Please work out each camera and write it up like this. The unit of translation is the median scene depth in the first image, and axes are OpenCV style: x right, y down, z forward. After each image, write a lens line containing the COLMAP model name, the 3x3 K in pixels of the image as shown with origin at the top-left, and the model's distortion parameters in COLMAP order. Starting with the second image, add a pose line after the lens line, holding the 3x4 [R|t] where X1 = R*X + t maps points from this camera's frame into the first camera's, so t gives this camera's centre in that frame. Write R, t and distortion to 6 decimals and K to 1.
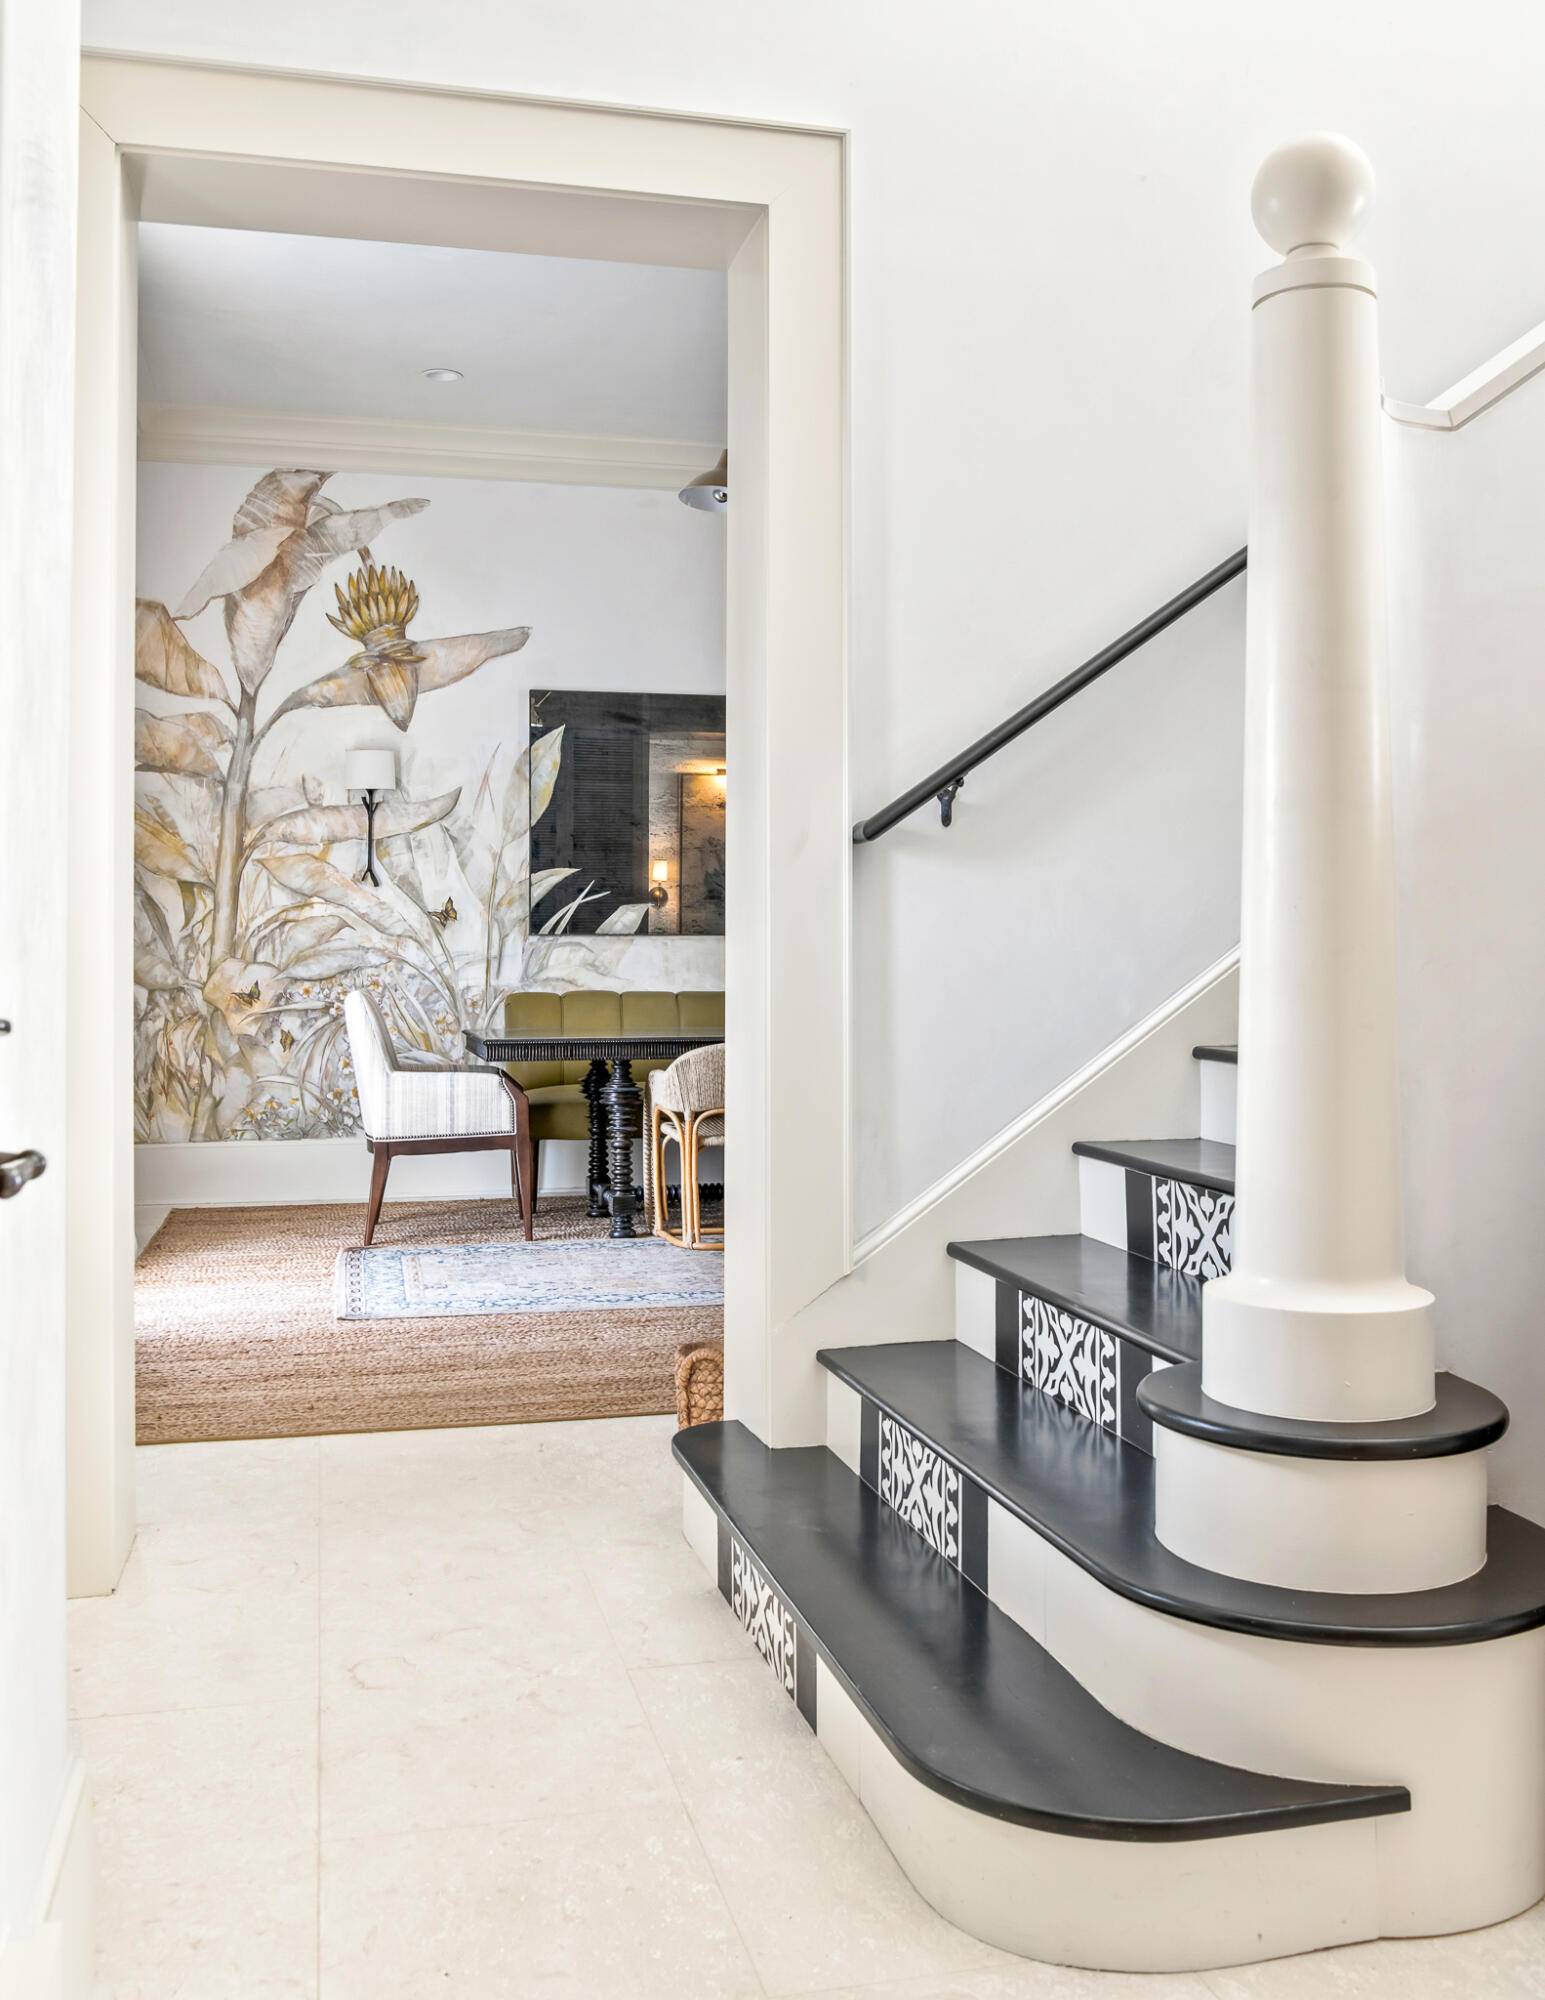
lens RADIAL K [[1851.3, 0, 773.8], [0, 1851.3, 992.2], [0, 0, 1]] dist [-0.012048, 0.000000]
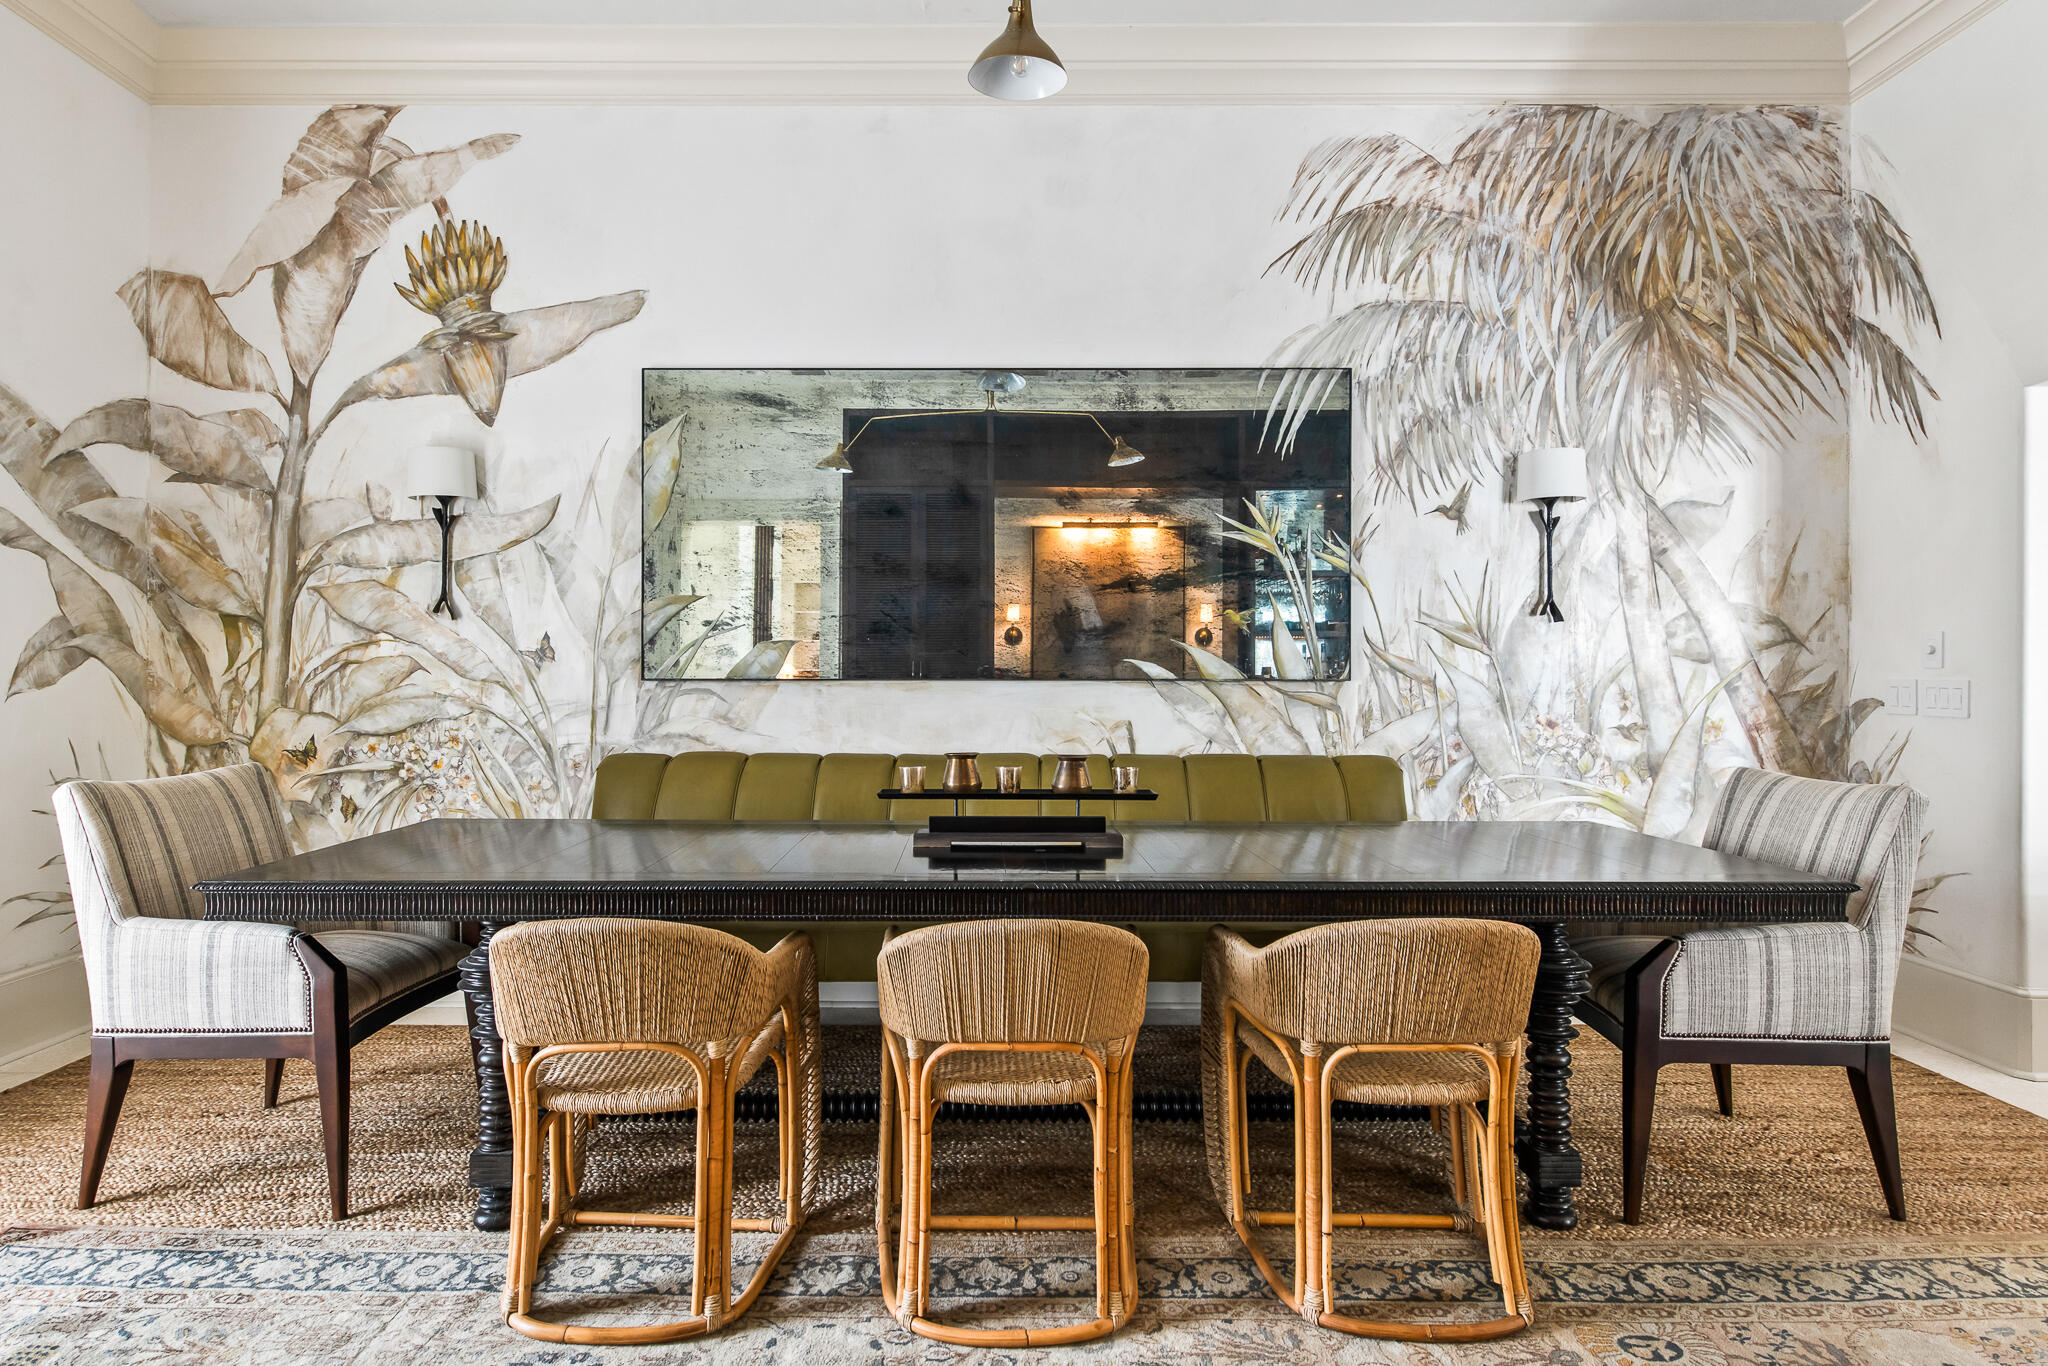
lens RADIAL K [[982.5, 0, 1017.8], [0, 982.5, 692.0], [0, 0, 1]] dist [0.003047, 0.000374]
pose [[0.971274, 0.007155, -0.237855, 0.126622], [-0.007460, 0.999972, -0.000386, -0.027296], [0.237846, 0.002149, 0.971301, 0.644724]]
